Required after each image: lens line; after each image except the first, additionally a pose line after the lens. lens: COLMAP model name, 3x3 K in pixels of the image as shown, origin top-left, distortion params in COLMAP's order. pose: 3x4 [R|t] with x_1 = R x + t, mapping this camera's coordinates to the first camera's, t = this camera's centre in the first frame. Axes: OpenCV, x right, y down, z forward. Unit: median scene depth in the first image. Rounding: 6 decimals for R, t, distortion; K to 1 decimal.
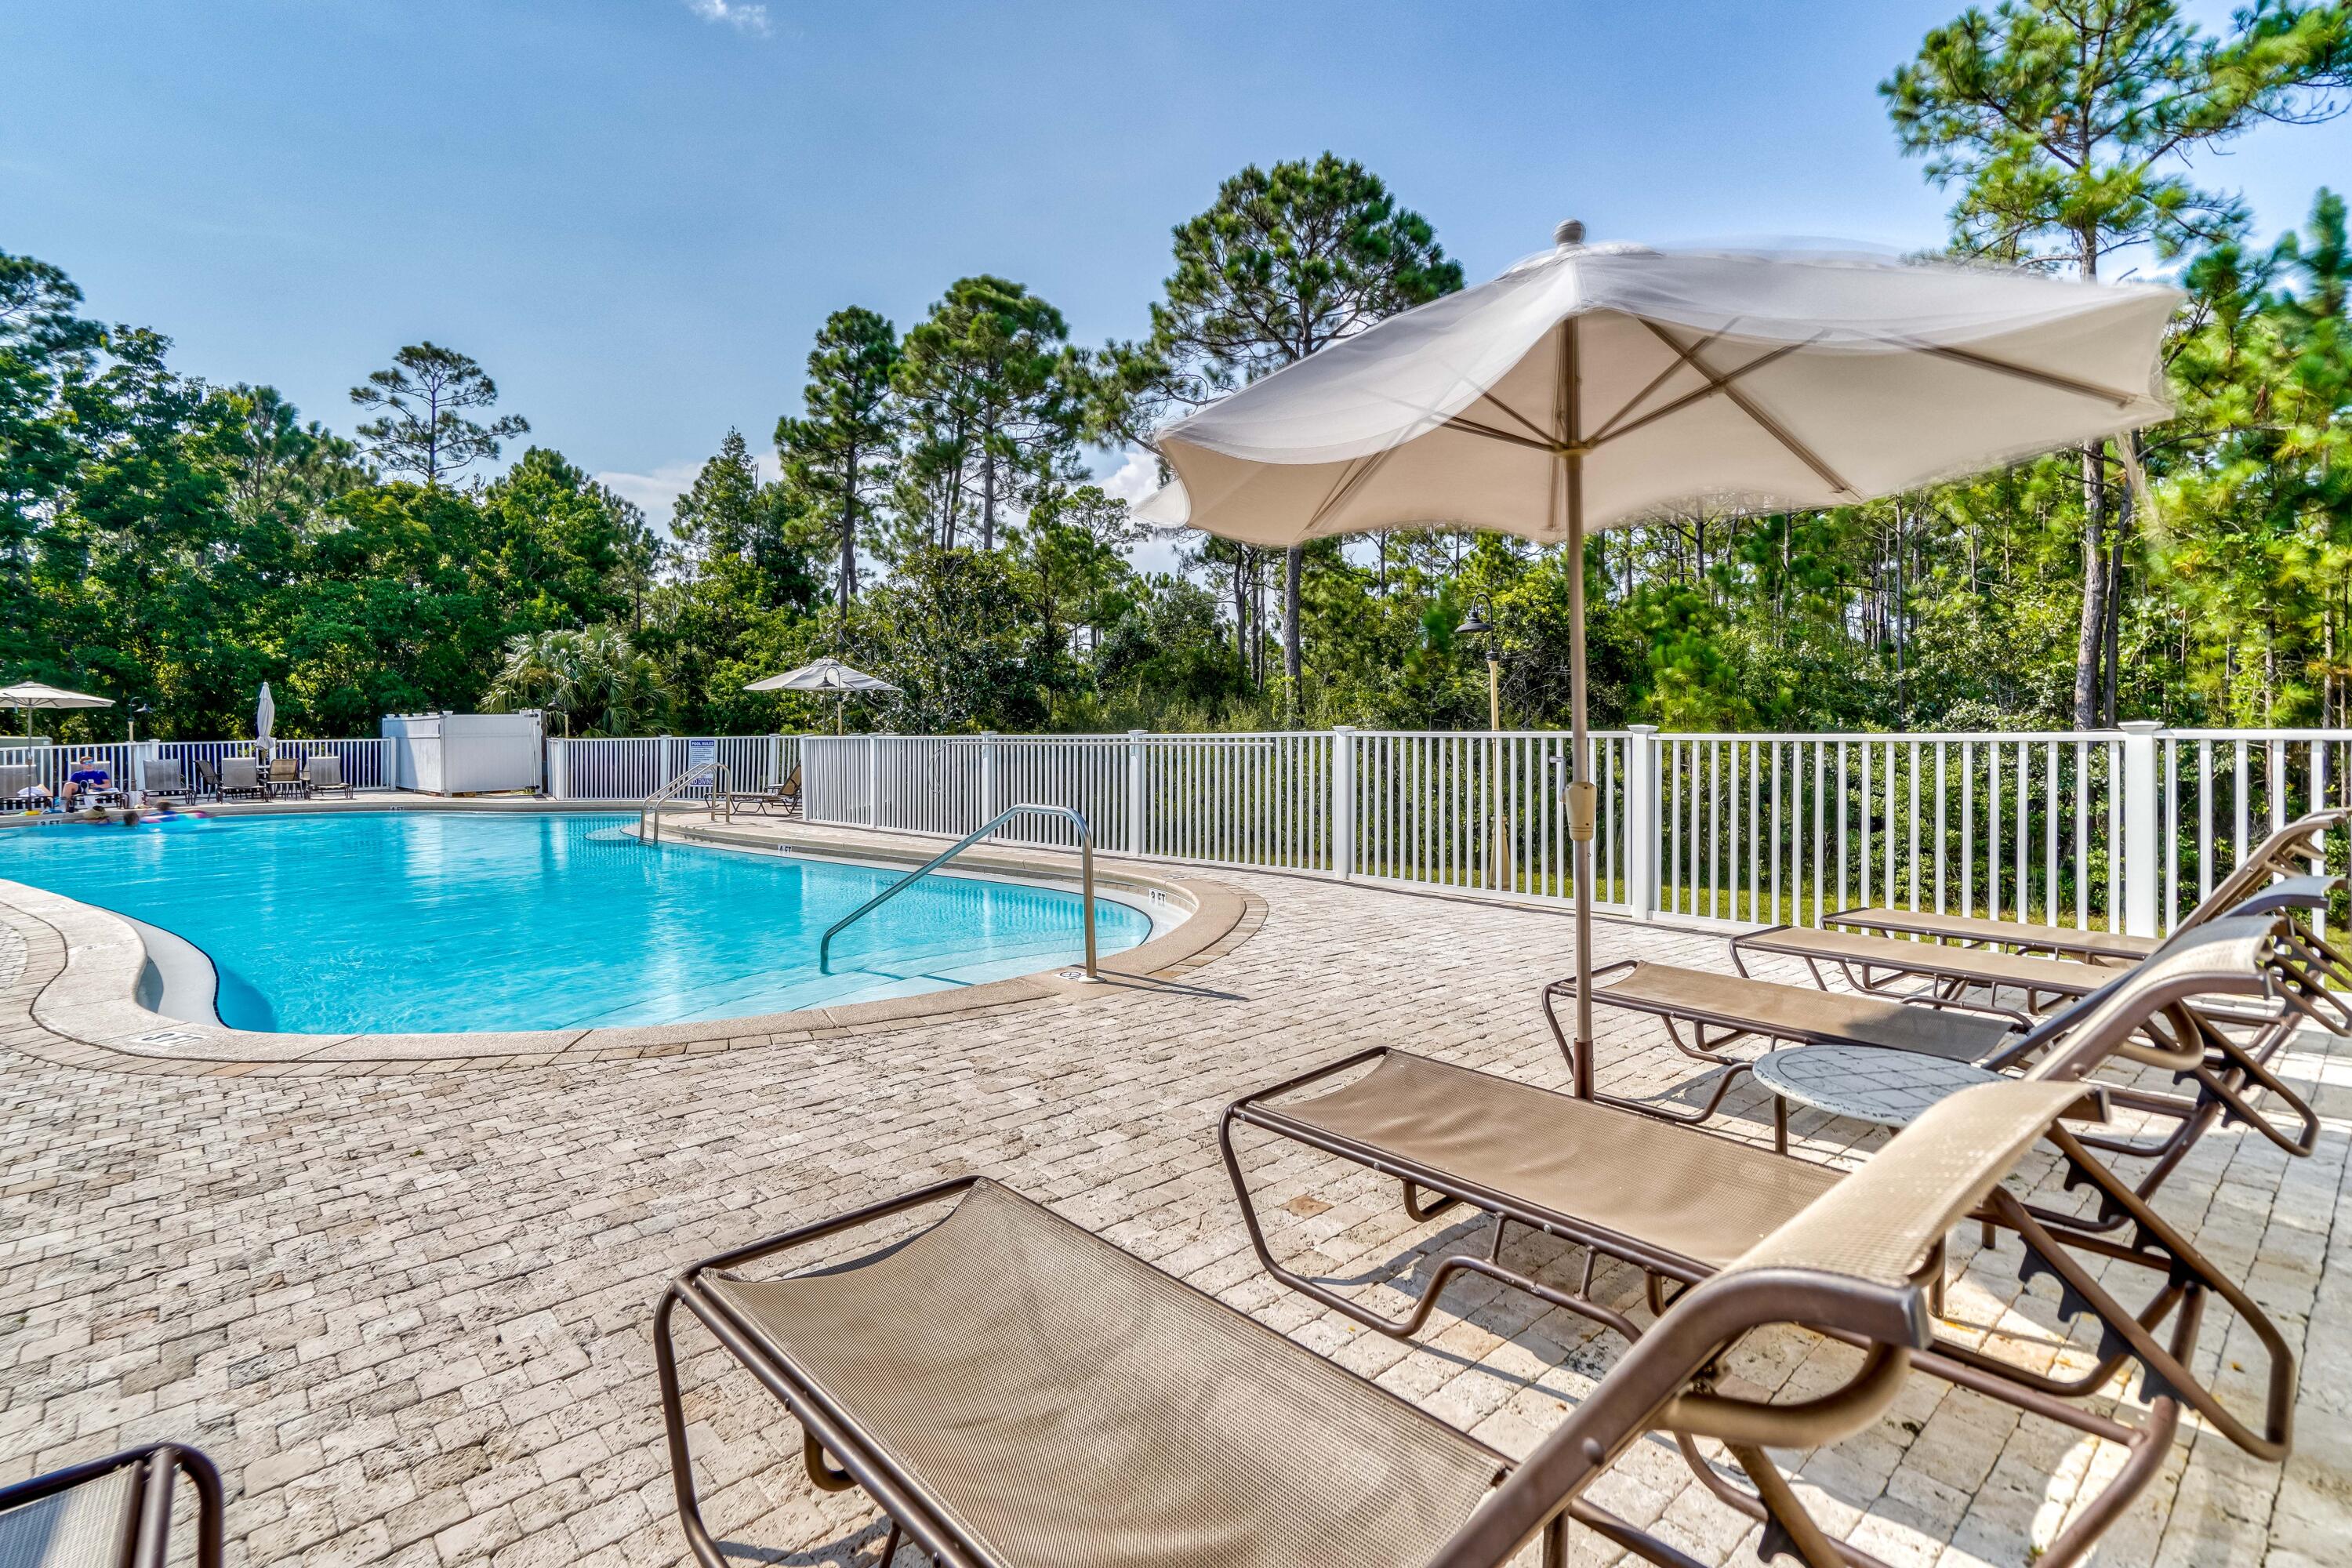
lens RADIAL K [[1107.5, 0, 1167.4], [0, 1107.5, 723.1], [0, 0, 1]] dist [0.001475, -0.000148]
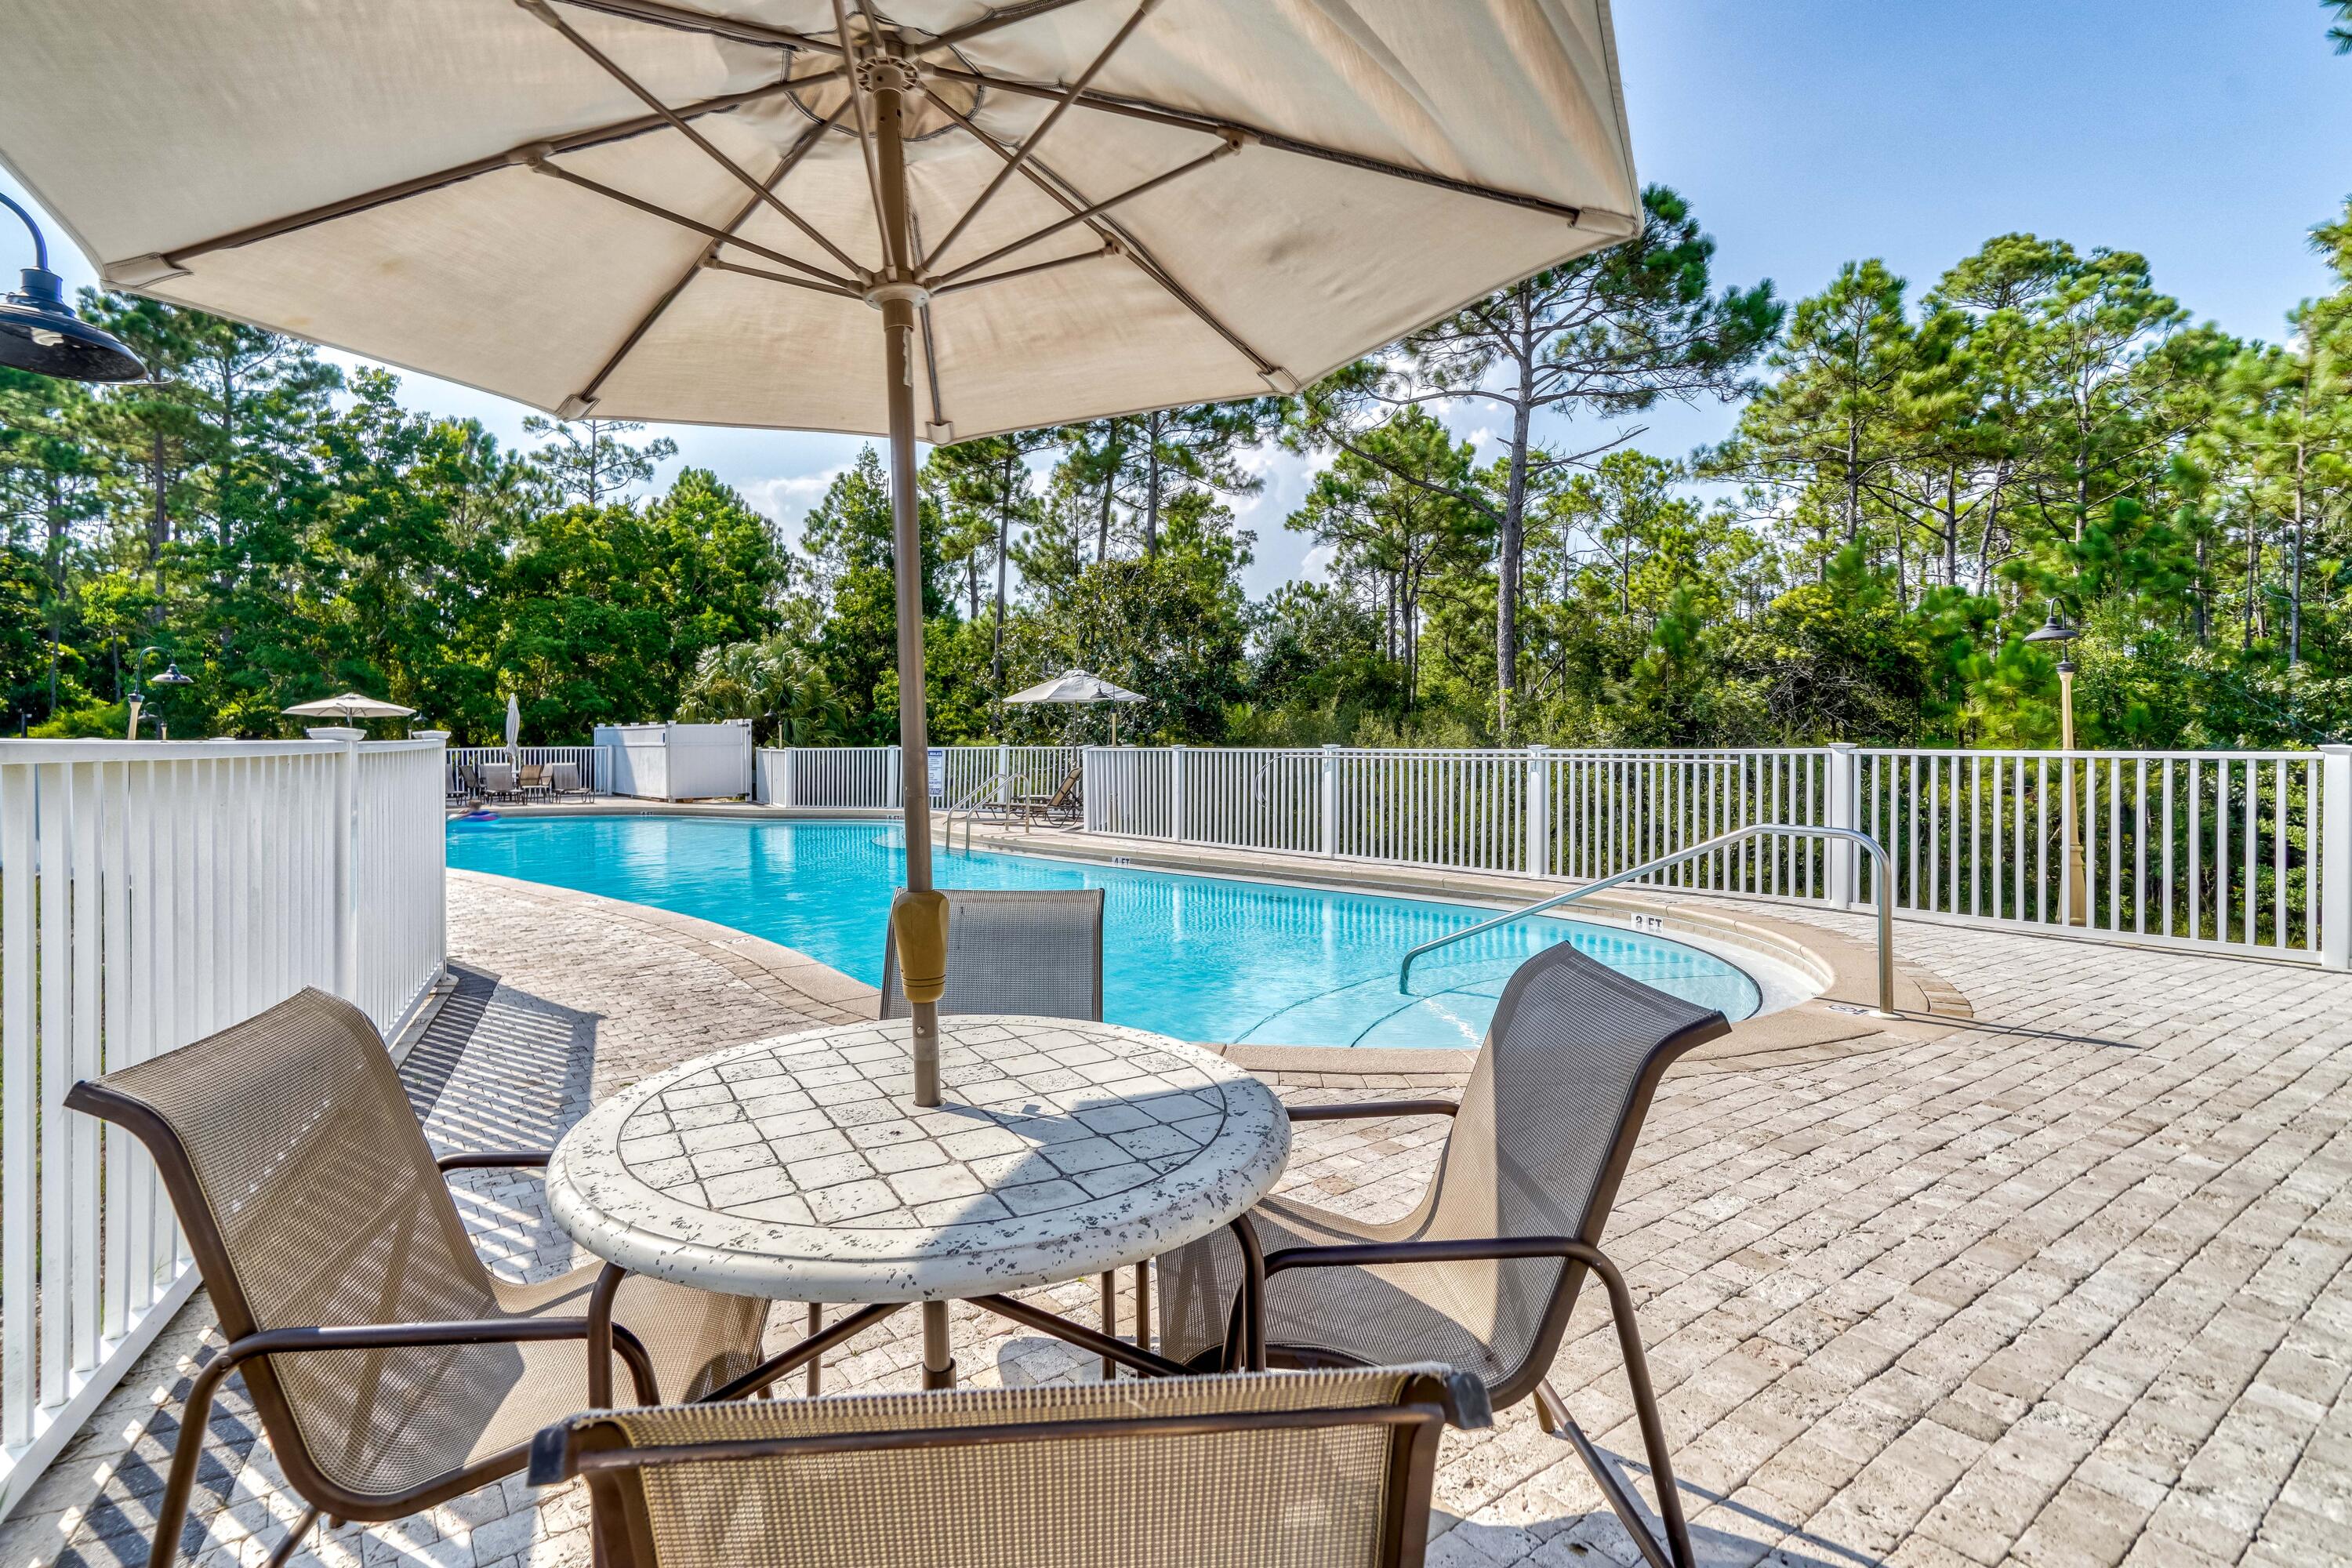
lens RADIAL K [[1125.9, 0, 1054.5], [0, 1125.9, 742.0], [0, 0, 1]] dist [-0.014499, -0.000101]
pose [[0.991535, 0.005958, -0.129701, -0.113716], [-0.005046, 0.999960, 0.007359, -0.000625], [0.129740, -0.006642, 0.991526, -0.006770]]
